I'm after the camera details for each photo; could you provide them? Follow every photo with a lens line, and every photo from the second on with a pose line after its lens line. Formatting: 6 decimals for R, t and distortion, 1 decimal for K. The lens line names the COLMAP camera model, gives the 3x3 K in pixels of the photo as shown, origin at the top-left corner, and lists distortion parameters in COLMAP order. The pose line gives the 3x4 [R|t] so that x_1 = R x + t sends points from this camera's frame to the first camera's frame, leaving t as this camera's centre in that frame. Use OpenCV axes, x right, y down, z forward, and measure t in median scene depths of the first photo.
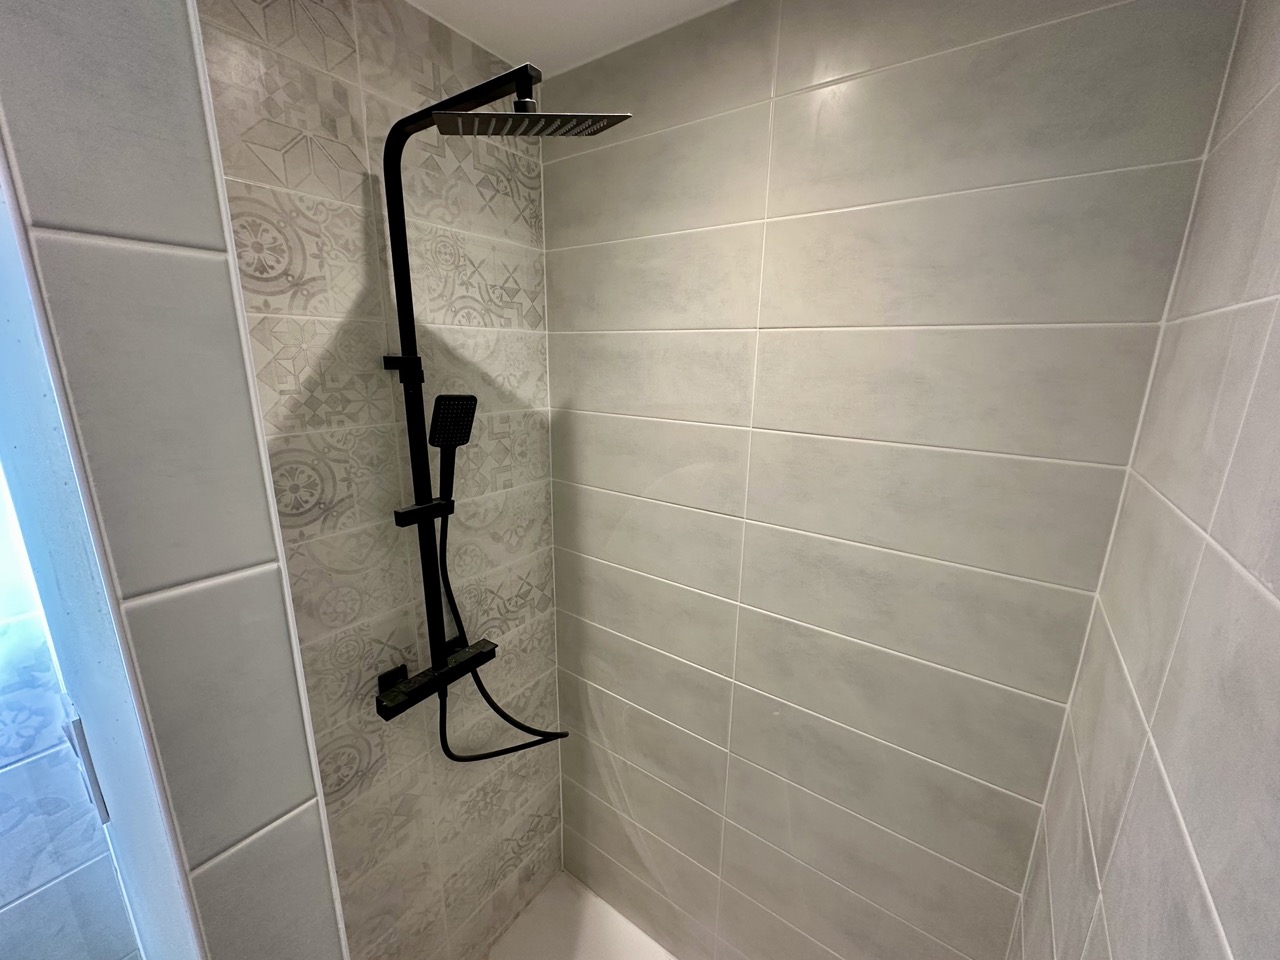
lens RADIAL K [[509.8, 0, 640.6], [0, 509.8, 478.3], [0, 0, 1]] dist [-0.002907, 0.000836]
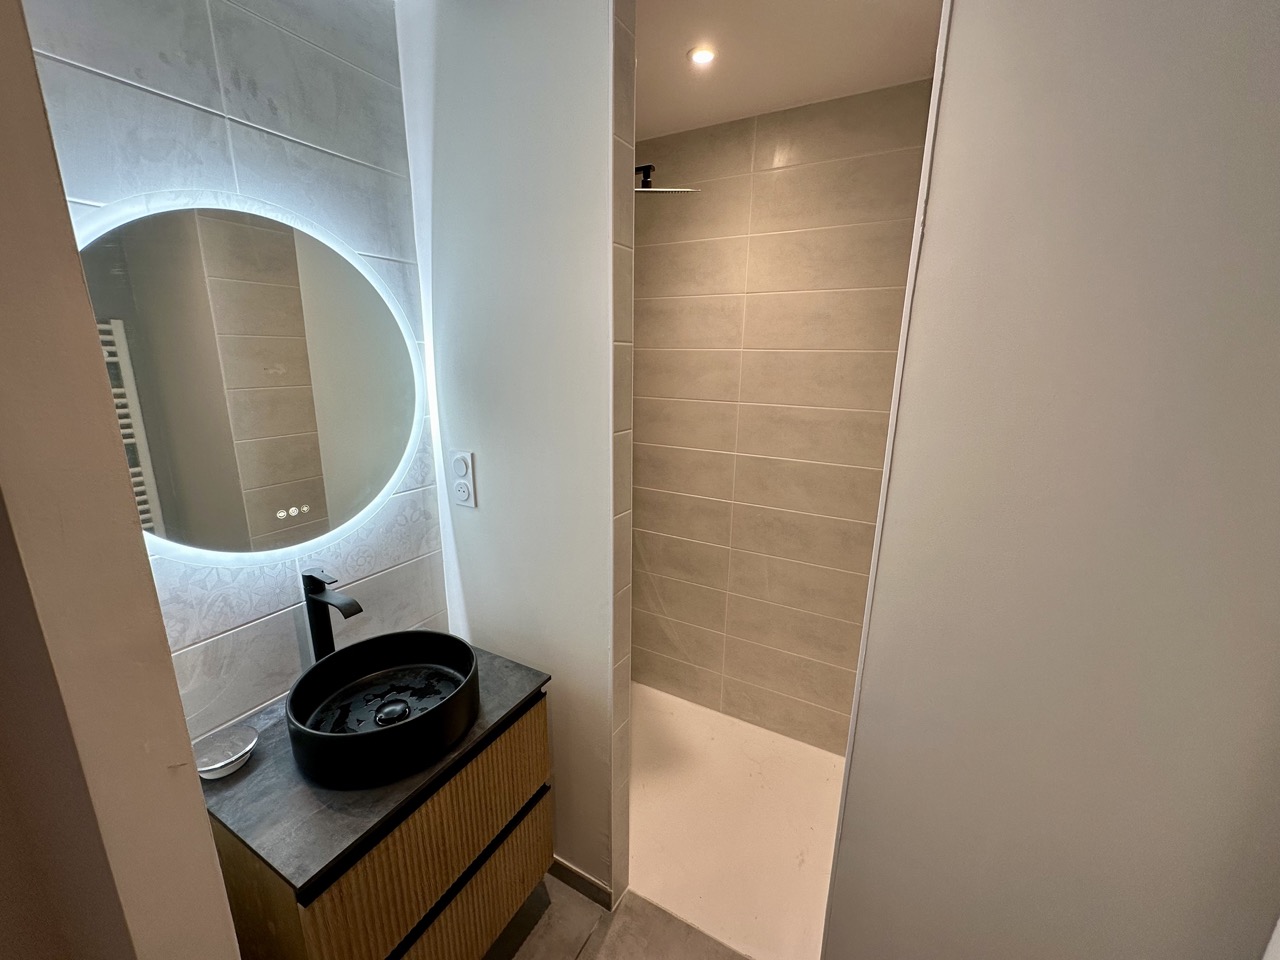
lens RADIAL K [[509.8, 0, 638.5], [0, 509.8, 481.0], [0, 0, 1]] dist [-0.002907, 0.000836]
pose [[0.993984, -0.029531, 0.105469, -0.356151], [0.029345, 0.999564, 0.003311, 0.355567], [-0.105520, -0.000196, 0.994417, -0.768914]]
